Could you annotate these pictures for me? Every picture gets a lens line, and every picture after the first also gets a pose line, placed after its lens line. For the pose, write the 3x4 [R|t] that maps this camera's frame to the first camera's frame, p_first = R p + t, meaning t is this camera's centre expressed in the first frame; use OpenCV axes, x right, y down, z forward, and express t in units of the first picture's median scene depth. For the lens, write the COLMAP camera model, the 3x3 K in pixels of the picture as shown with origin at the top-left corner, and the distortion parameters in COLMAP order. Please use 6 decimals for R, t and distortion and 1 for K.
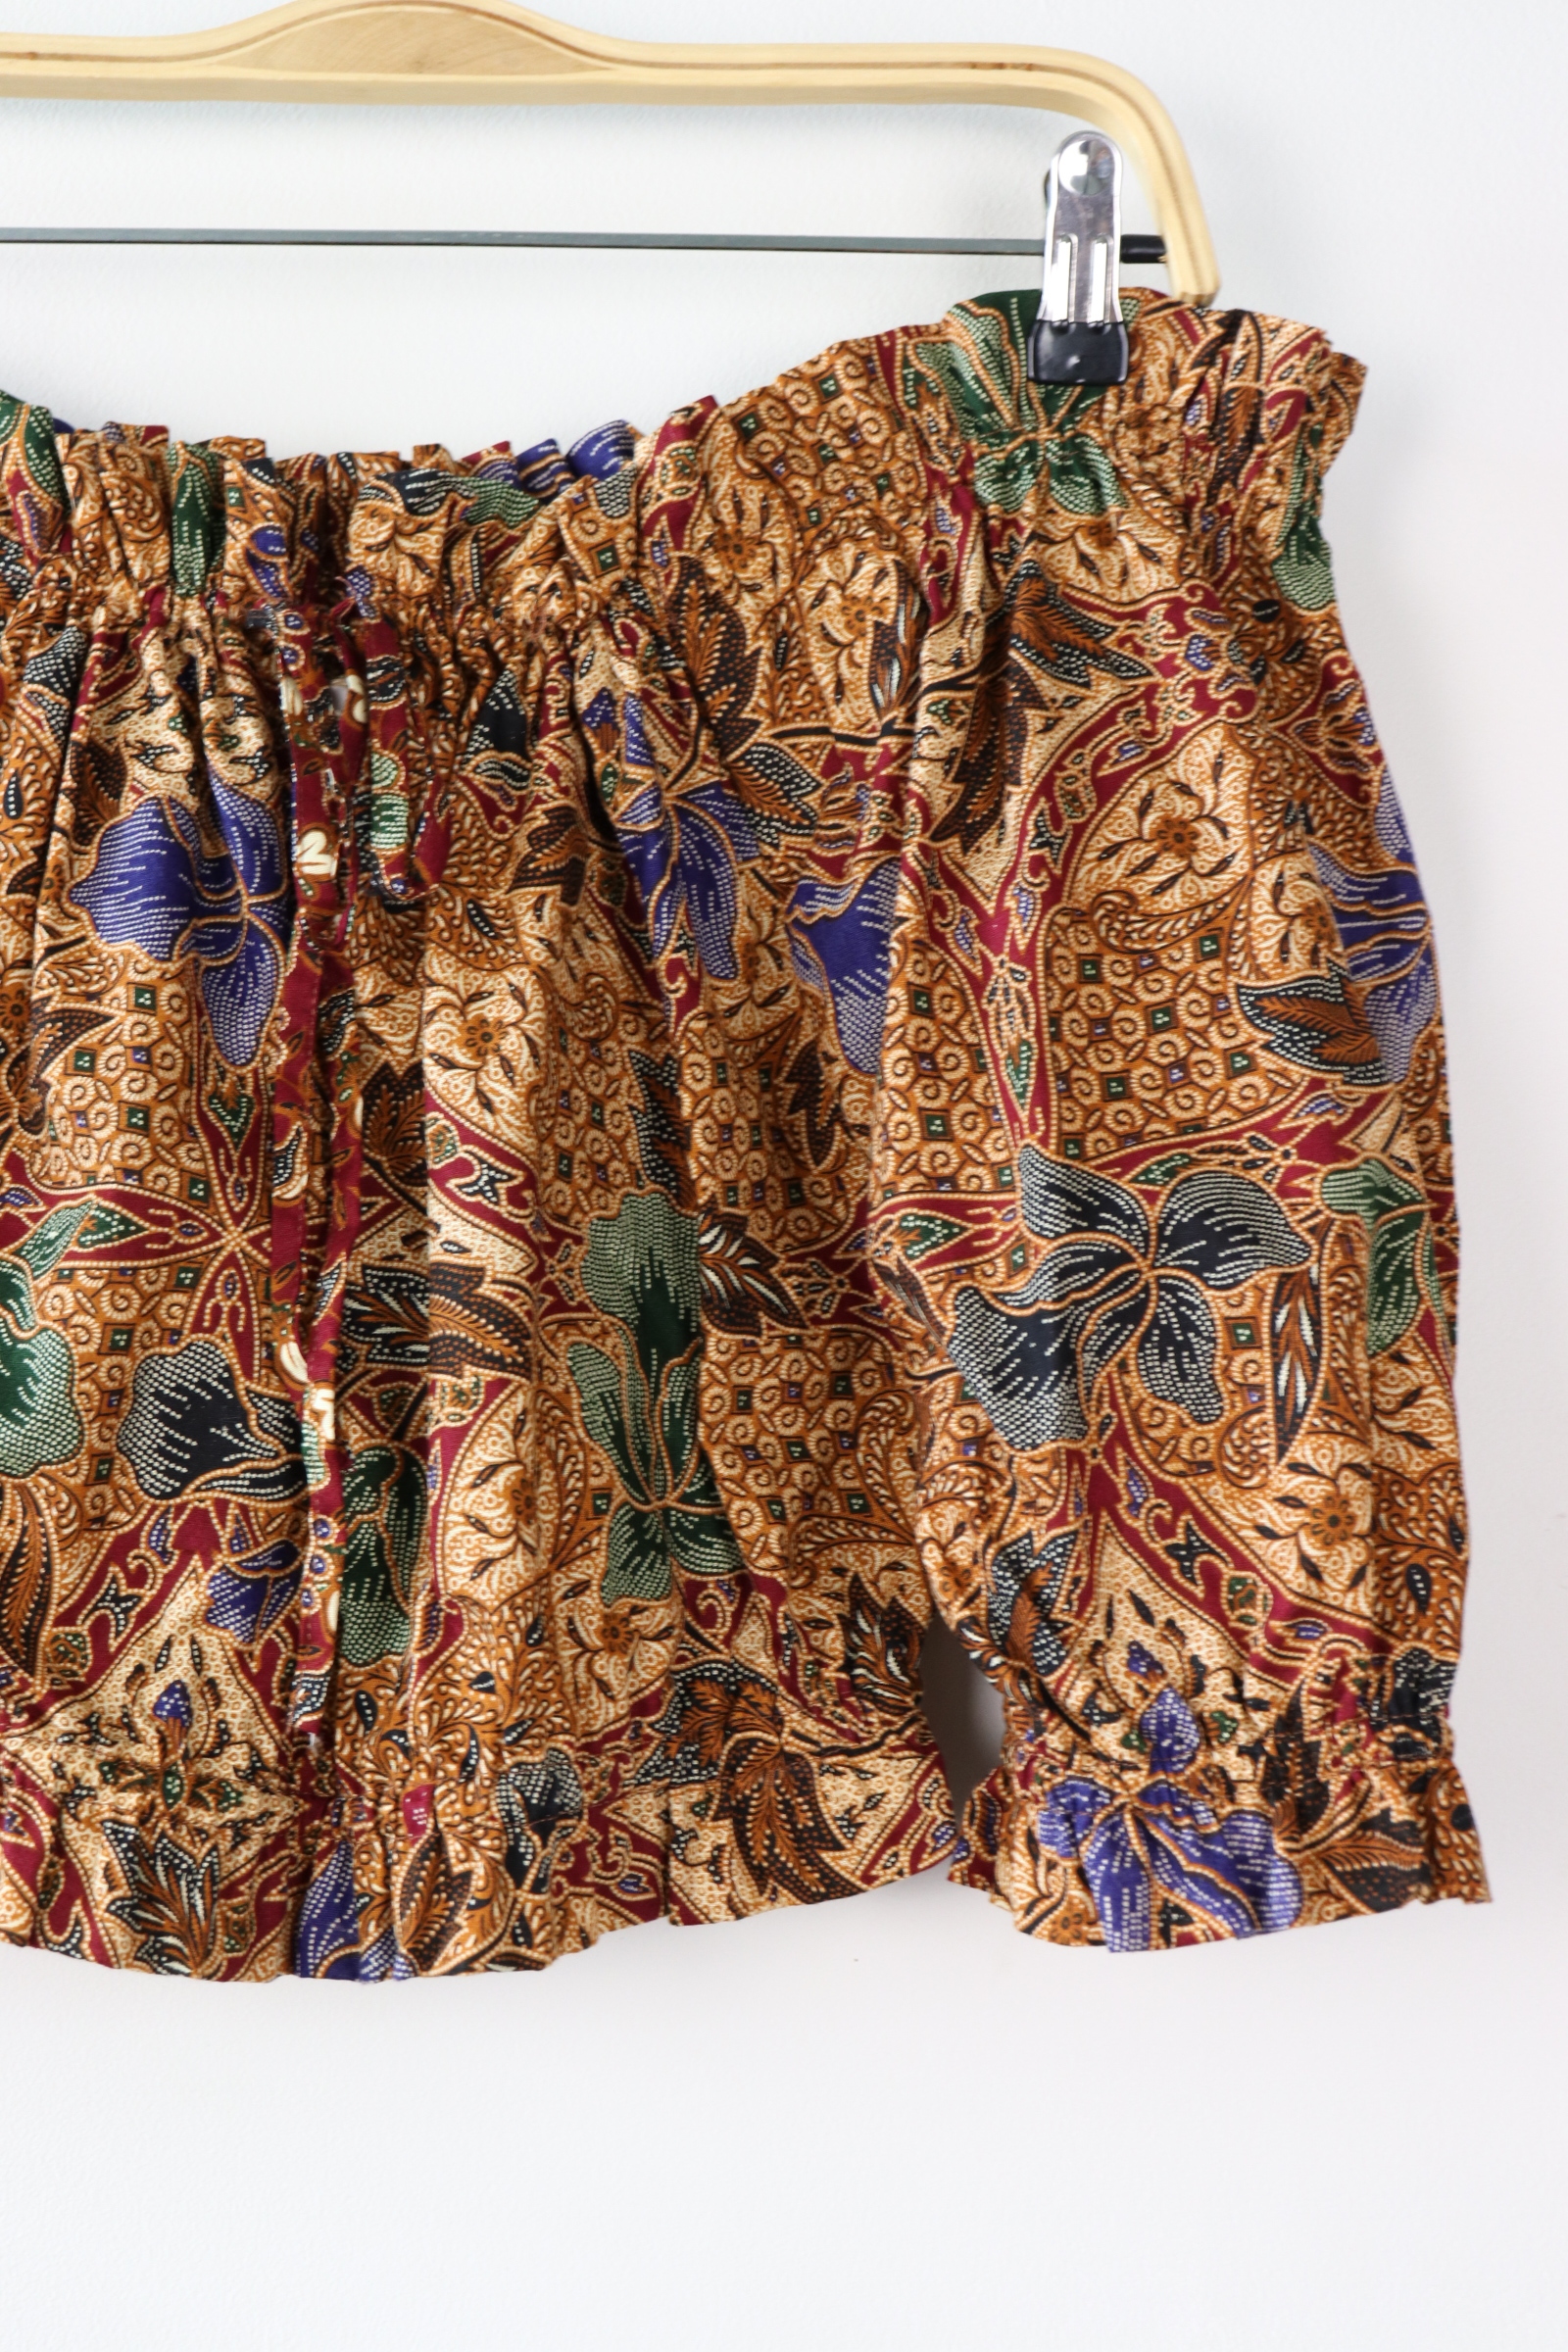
lens RADIAL K [[3547.3, 0, 789.1], [0, 3547.3, 1170.3], [0, 0, 1]] dist [0.078894, 0.000000]
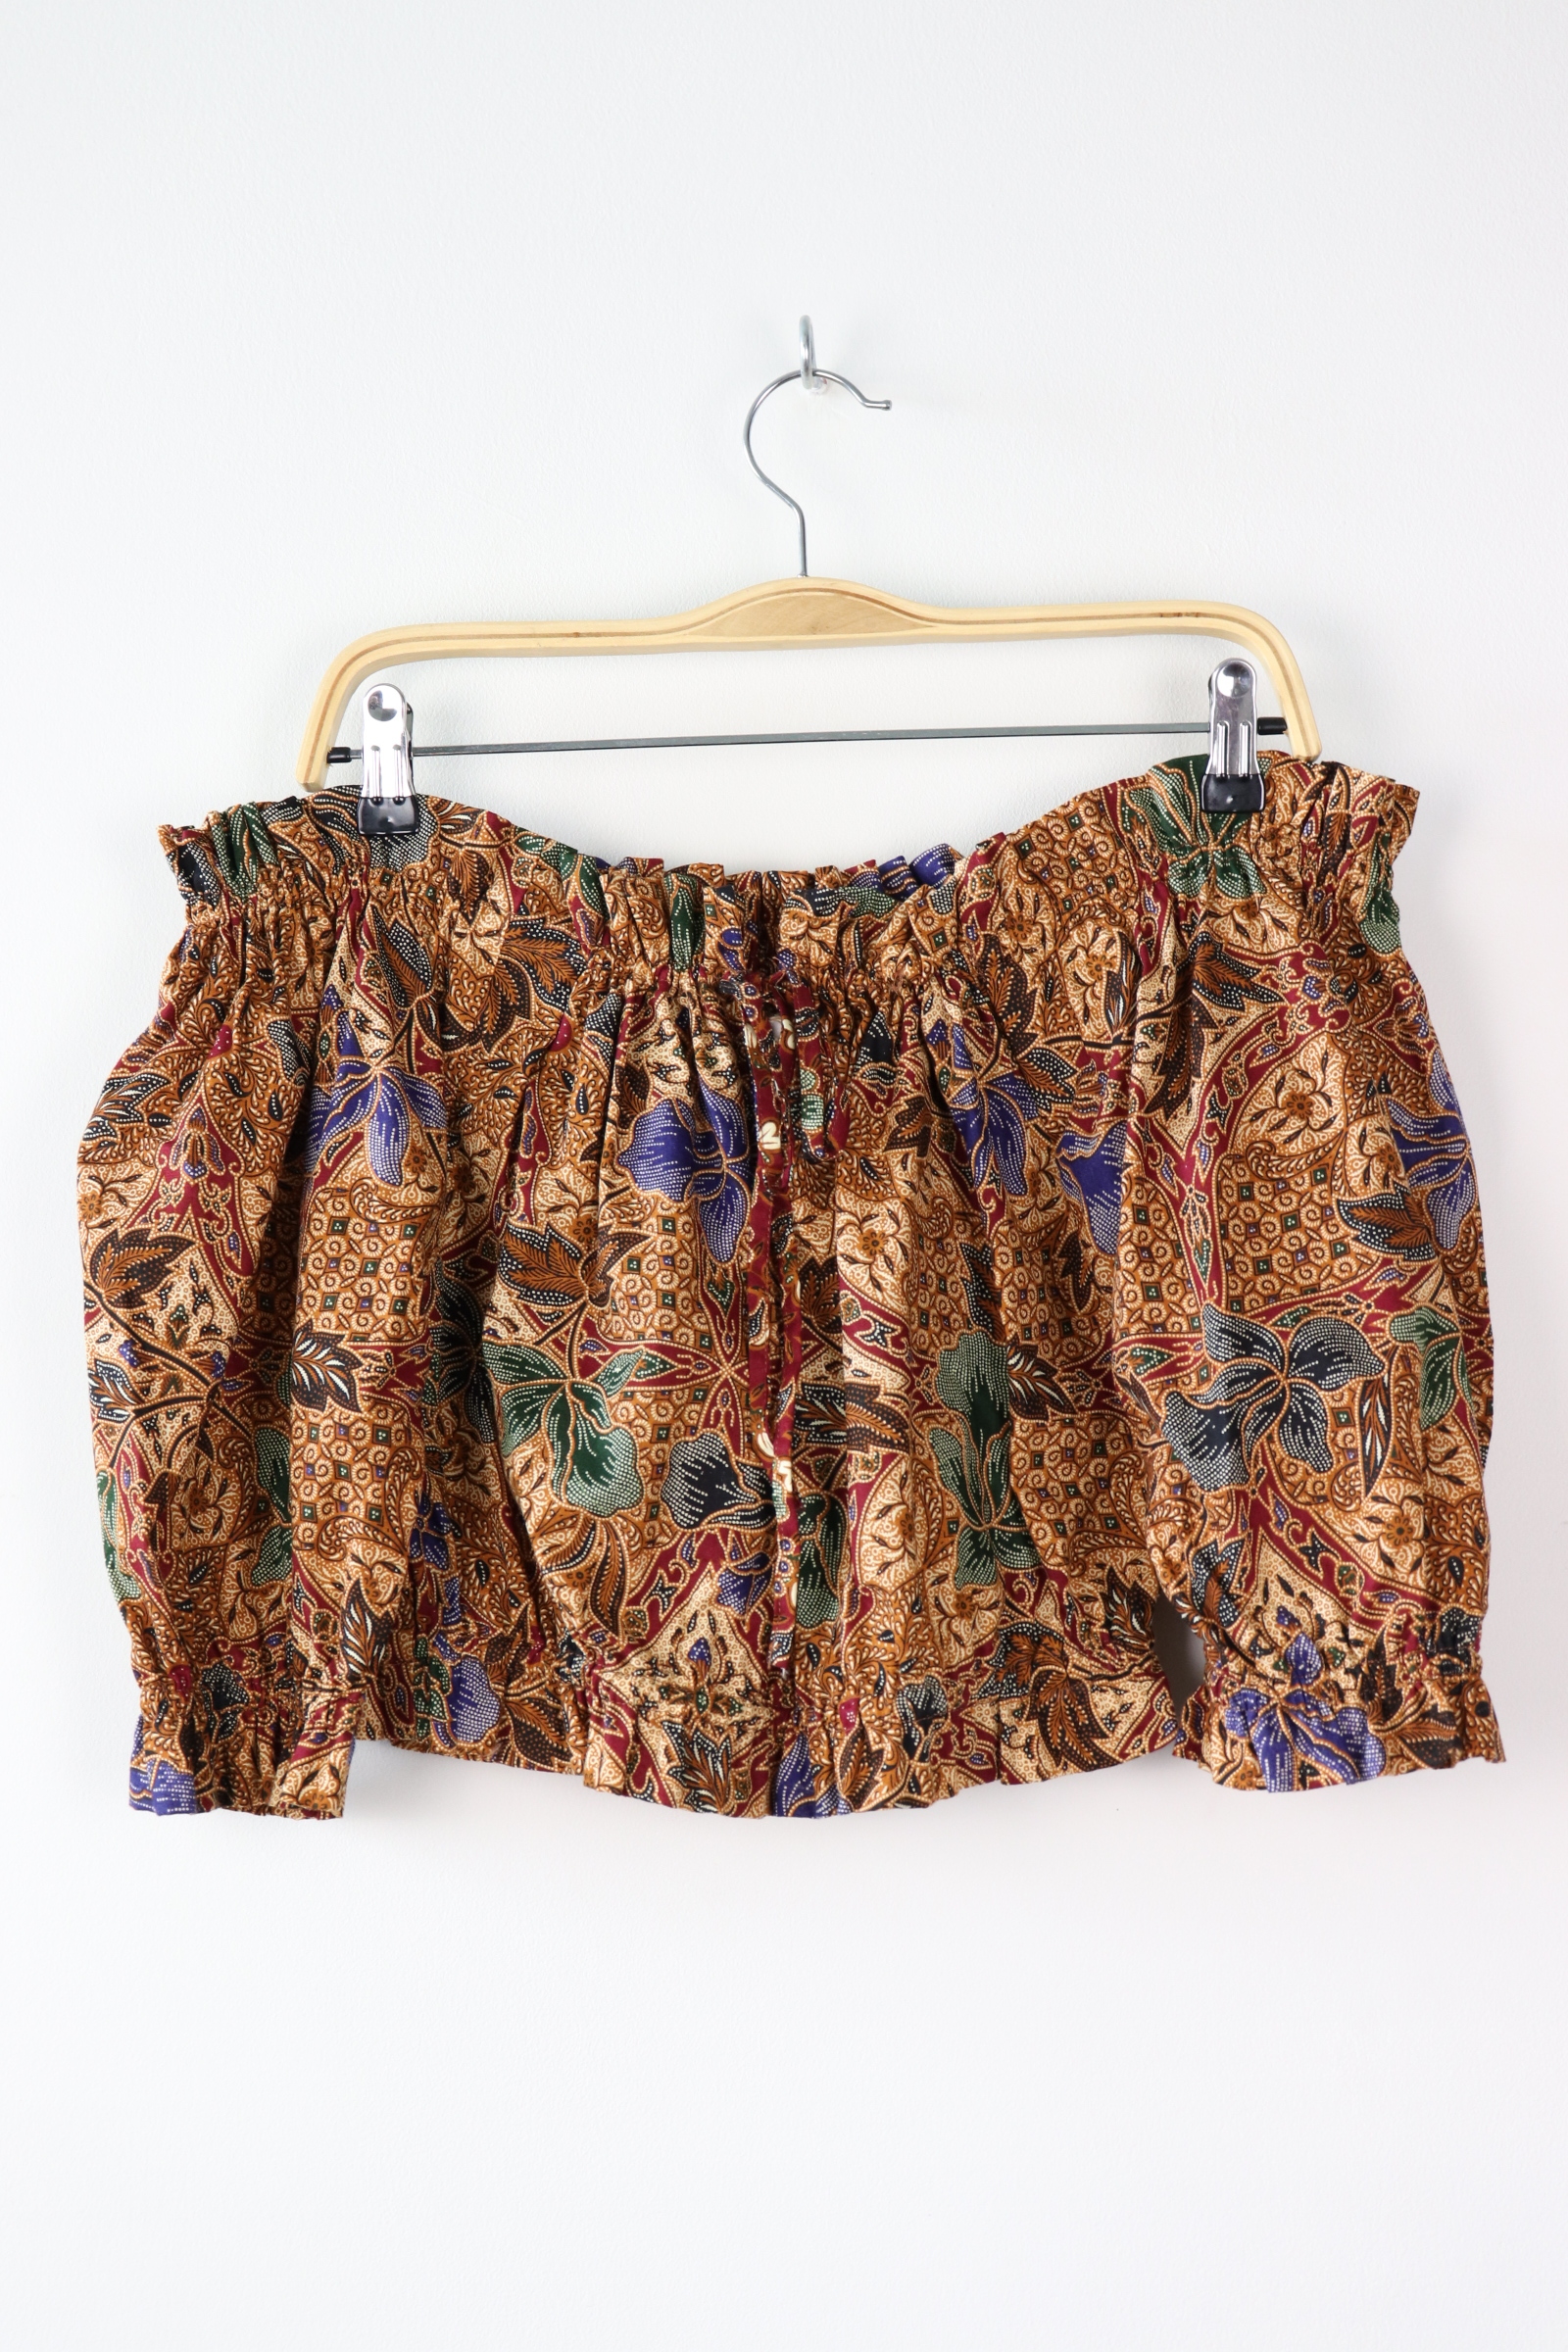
lens RADIAL K [[3547.3, 0, 781.3], [0, 3547.3, 1168.1], [0, 0, 1]] dist [0.078894, 0.000000]
pose [[0.996531, -0.025594, -0.079193, 0.002125], [0.025780, 0.999667, 0.001323, -0.074379], [0.079132, -0.003360, 0.996858, -0.626538]]
